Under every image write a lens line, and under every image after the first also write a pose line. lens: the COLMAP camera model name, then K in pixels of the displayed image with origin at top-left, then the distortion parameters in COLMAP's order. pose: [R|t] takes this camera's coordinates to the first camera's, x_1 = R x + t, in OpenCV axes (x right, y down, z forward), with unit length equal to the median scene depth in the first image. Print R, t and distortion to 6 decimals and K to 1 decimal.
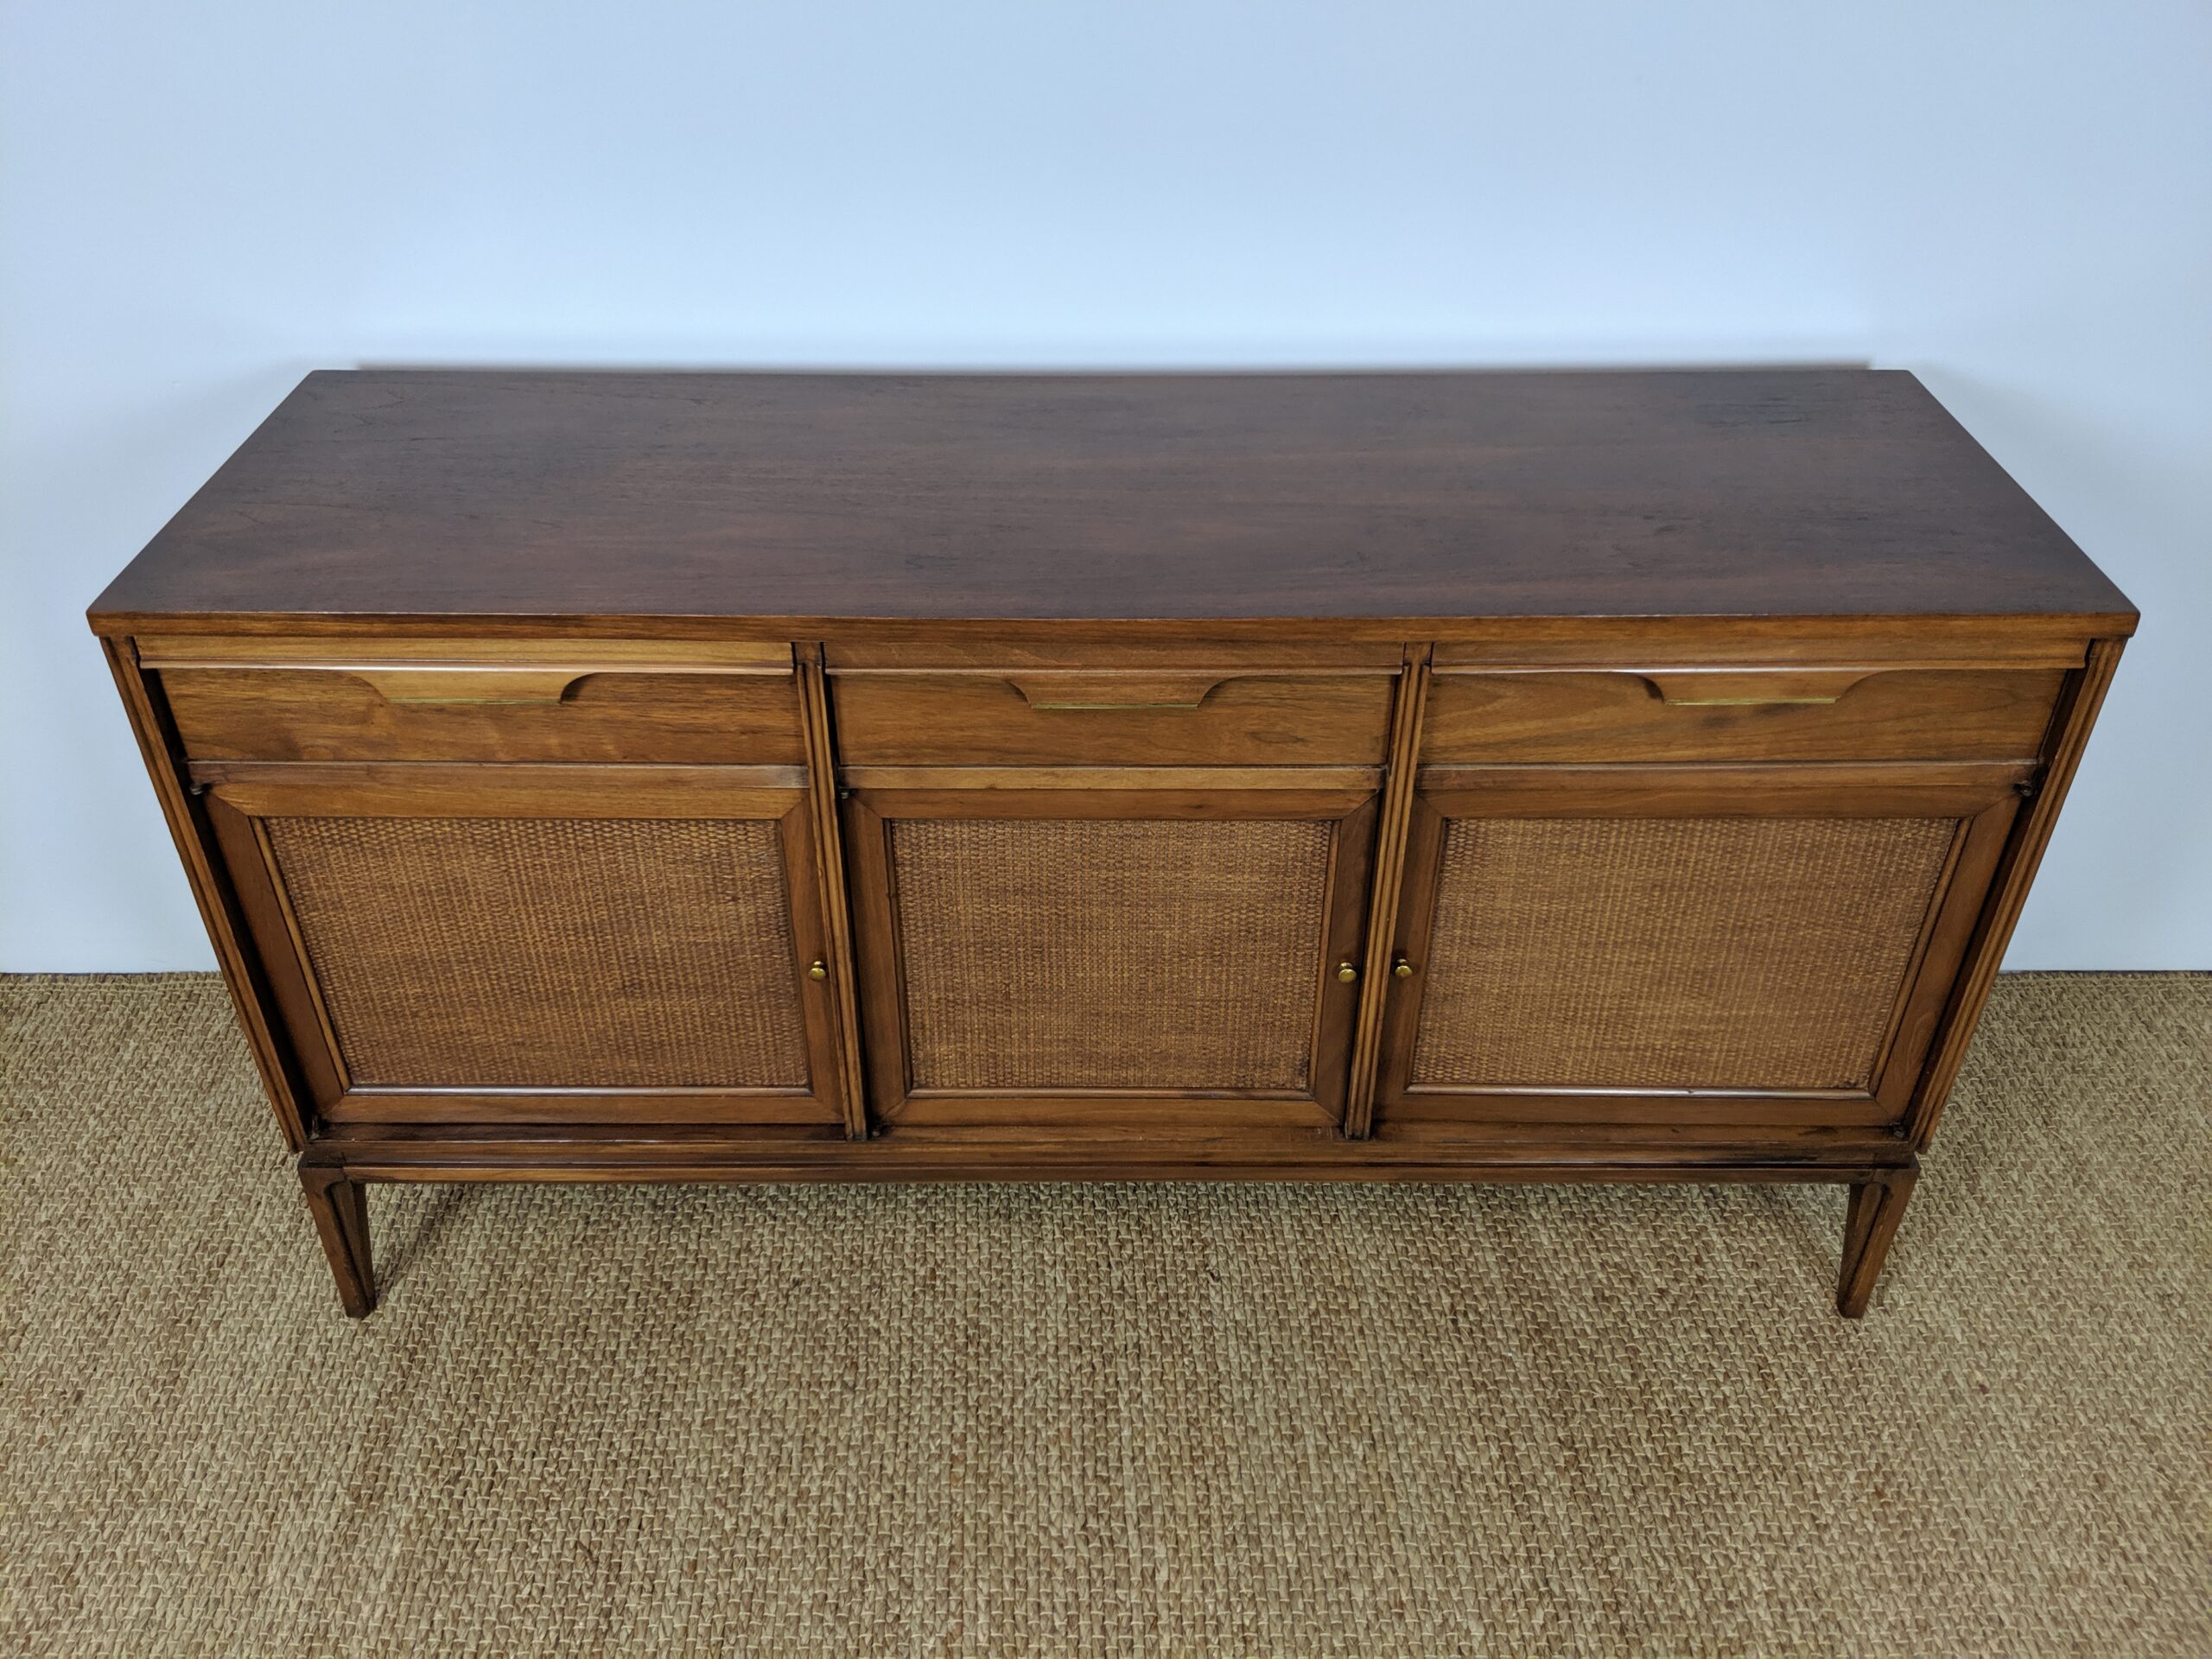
lens RADIAL K [[1752.6, 0, 1098.1], [0, 1752.6, 825.7], [0, 0, 1]] dist [0.052172, -0.110545]
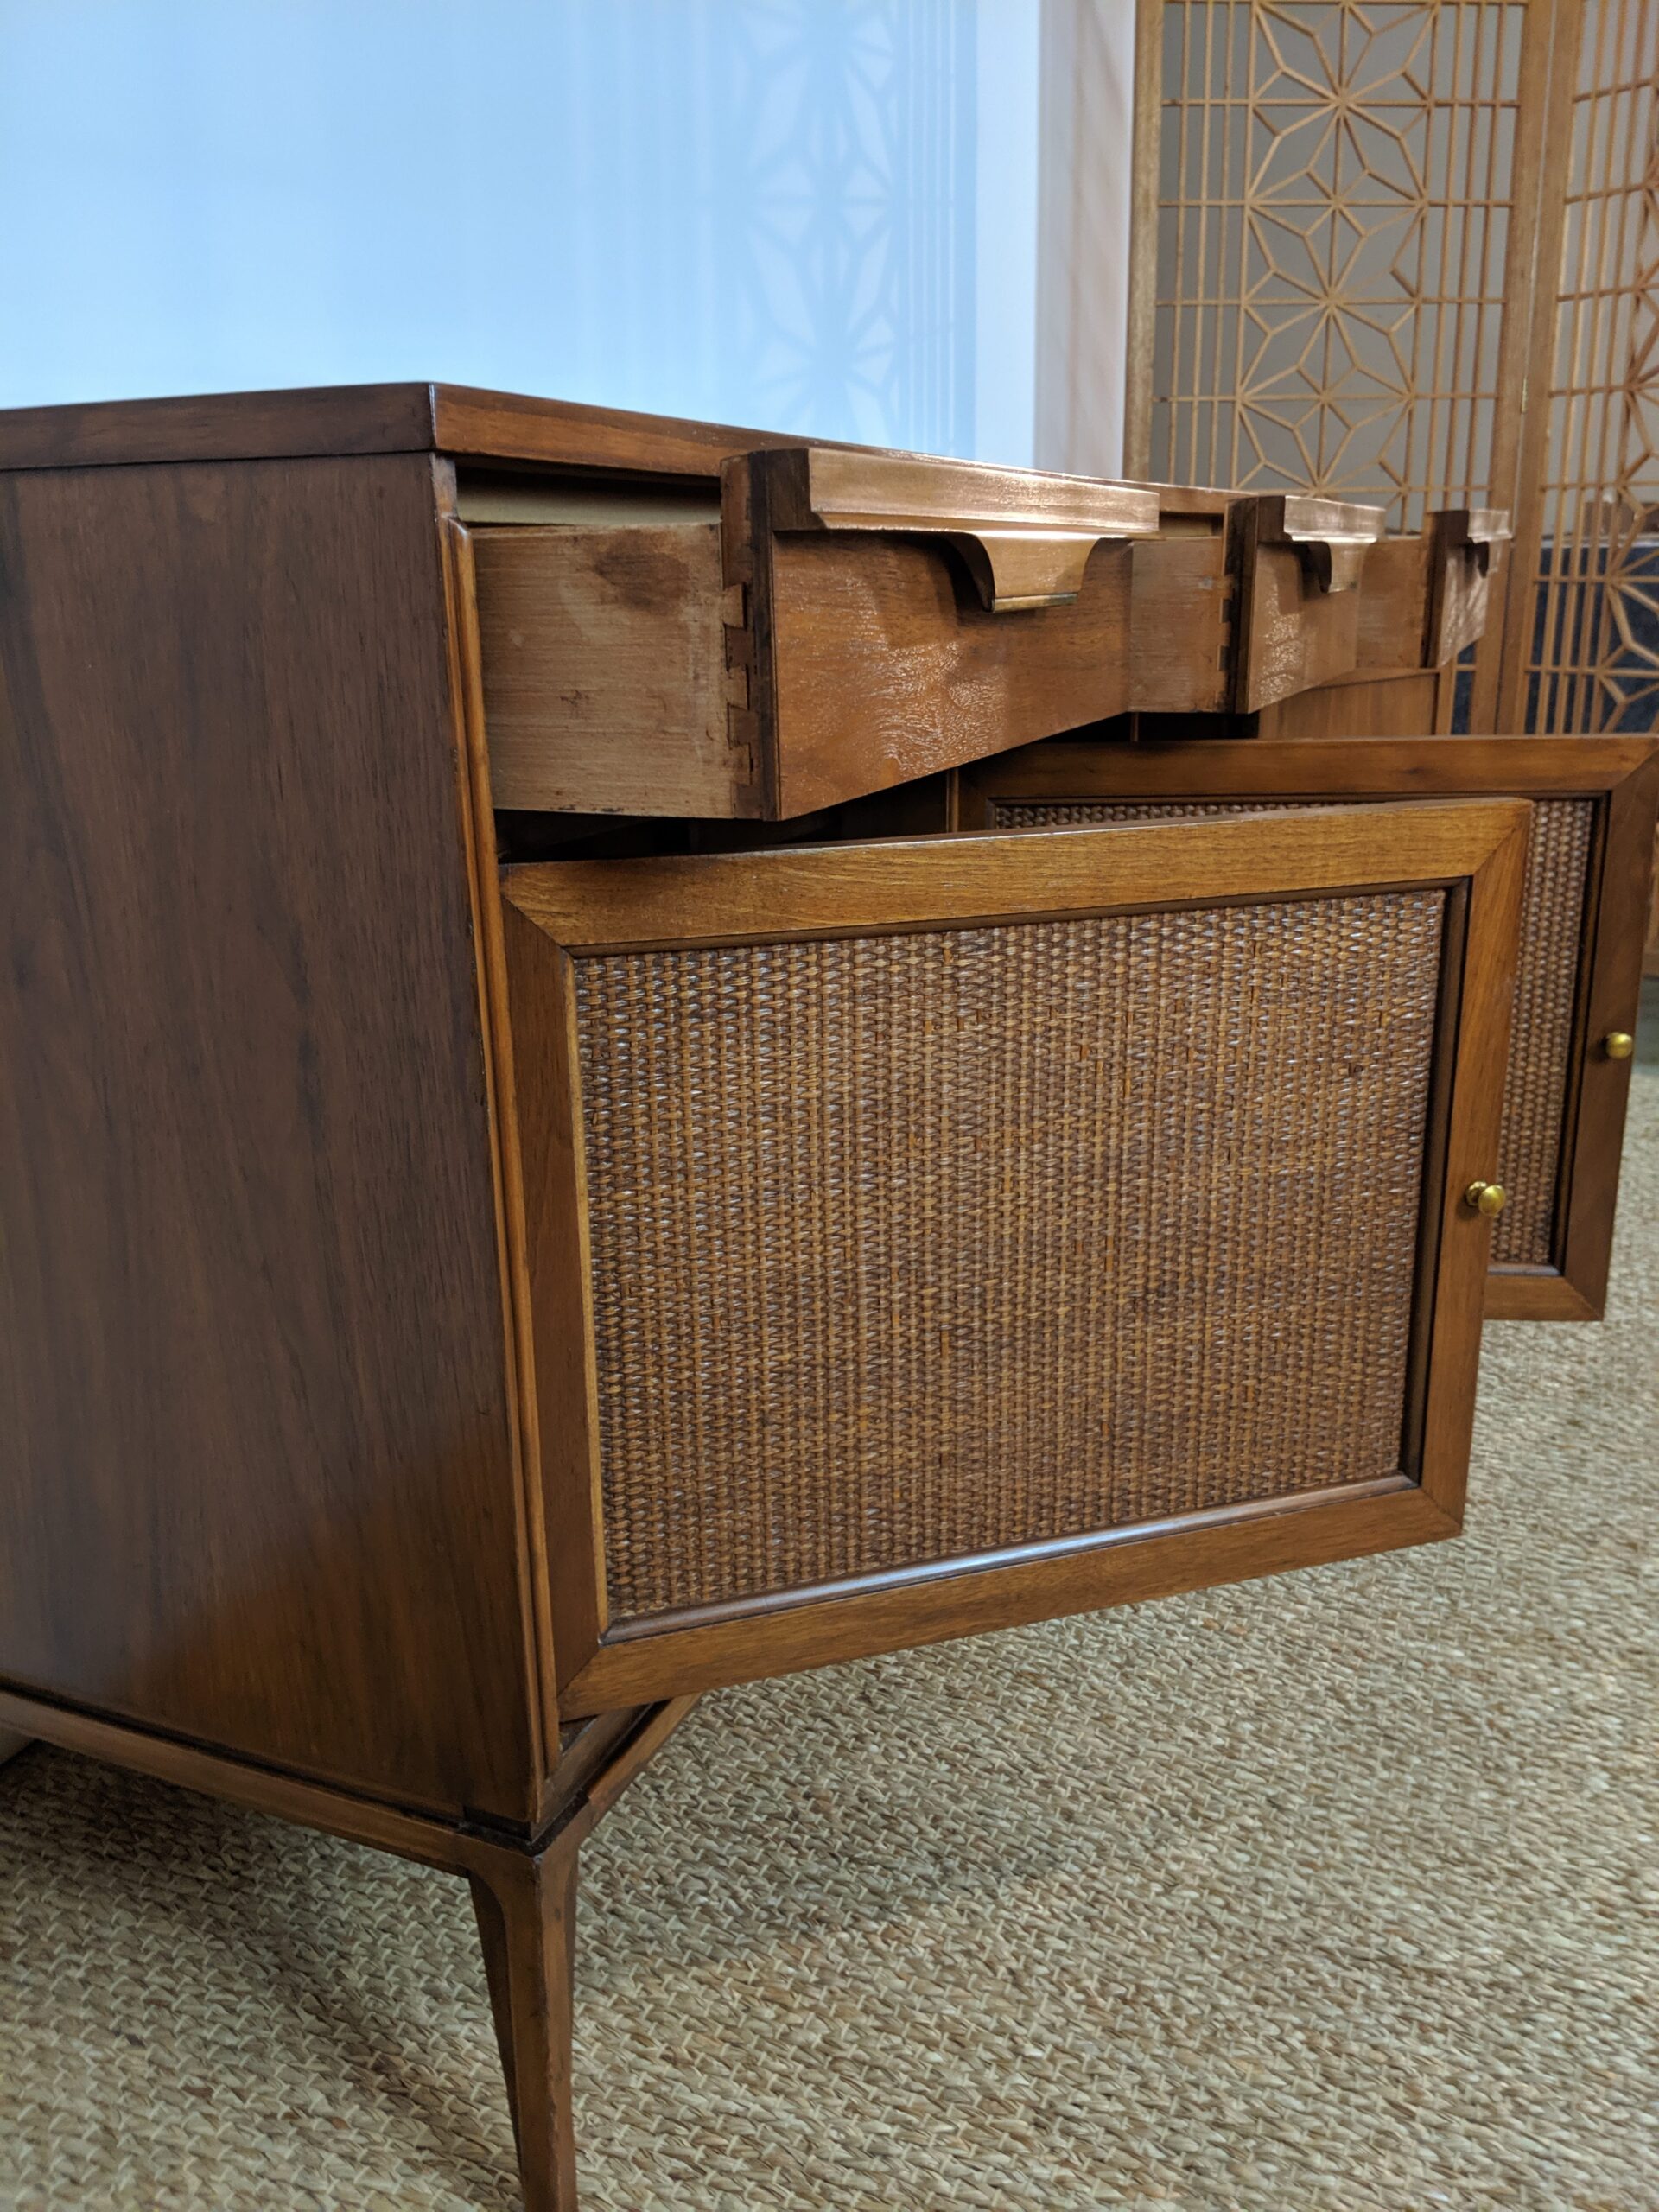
lens RADIAL K [[1771.3, 0, 829.5], [0, 1771.3, 1106.0], [0, 0, 1]] dist [0.011105, -0.051463]
pose [[0.950527, -0.111535, 0.289929, -0.503550], [0.202183, 0.930705, -0.304811, 0.180878], [-0.235841, 0.348350, 0.907211, 0.495861]]
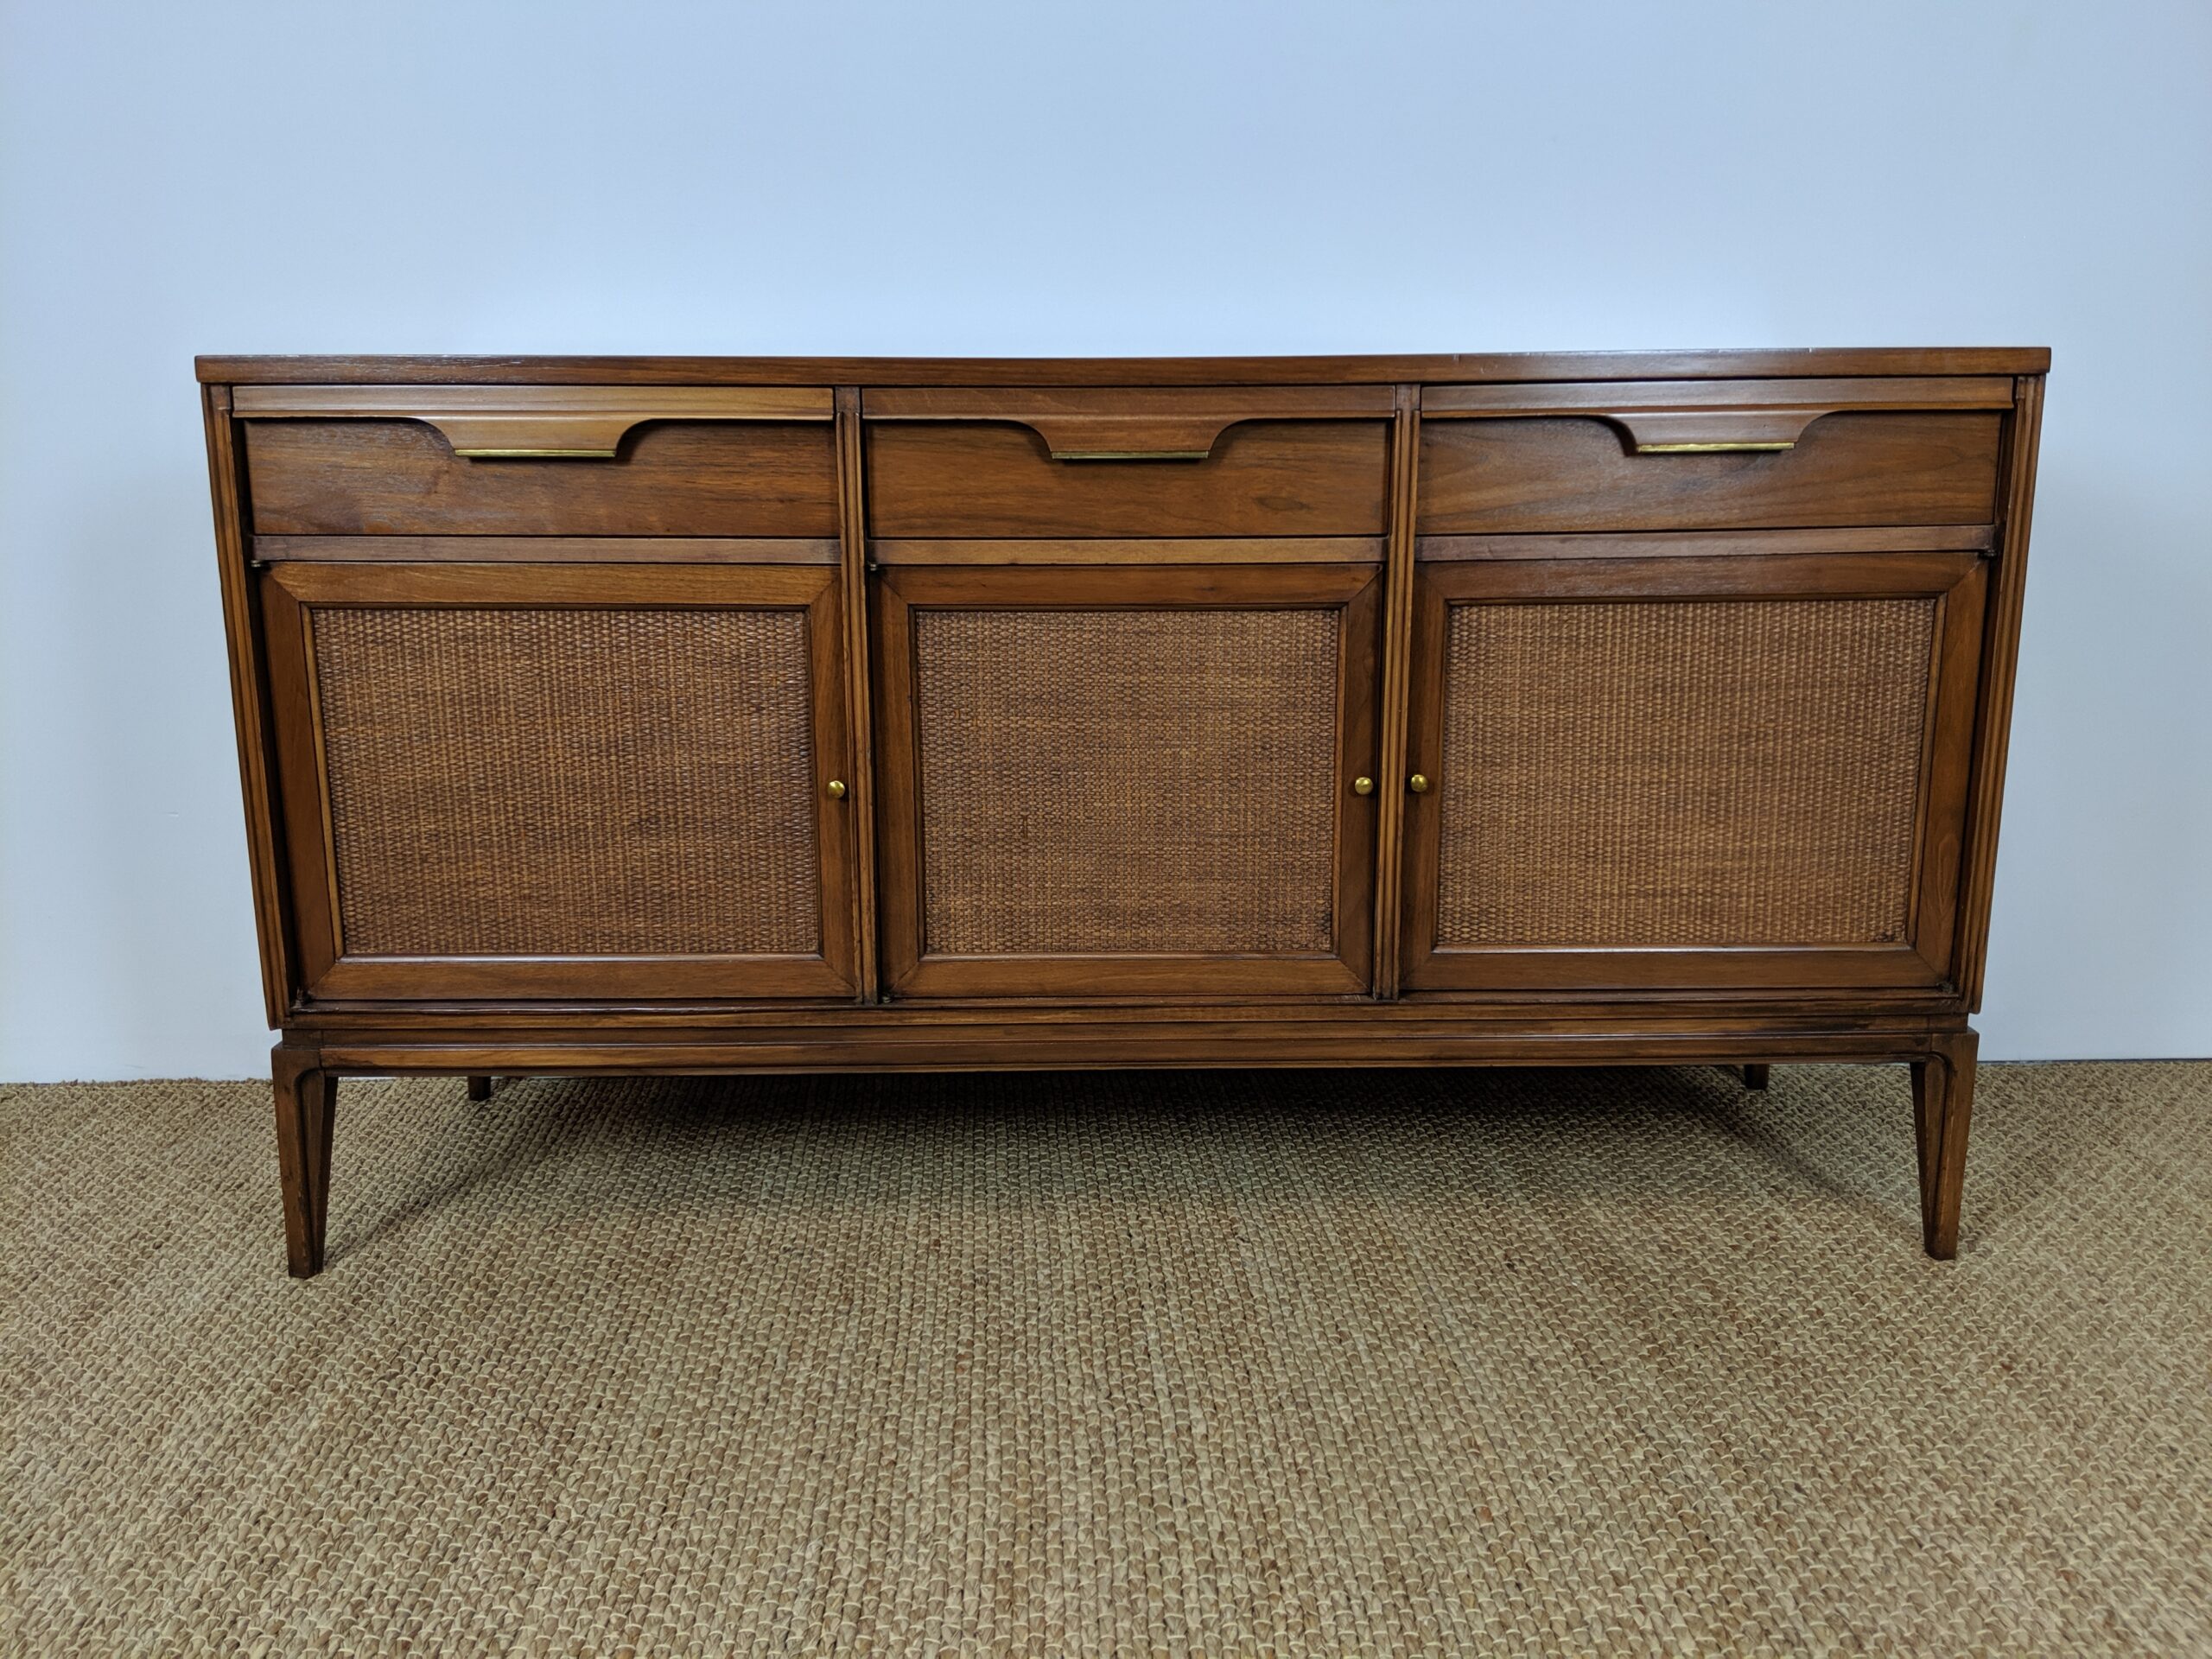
lens RADIAL K [[1757.4, 0, 1106.0], [0, 1757.4, 829.5], [0, 0, 1]] dist [0.058177, -0.121536]
pose [[0.999916, -0.008714, 0.009630, -0.014983], [0.011834, 0.916755, -0.399275, 0.487396], [-0.005349, 0.399355, 0.916781, 0.082912]]
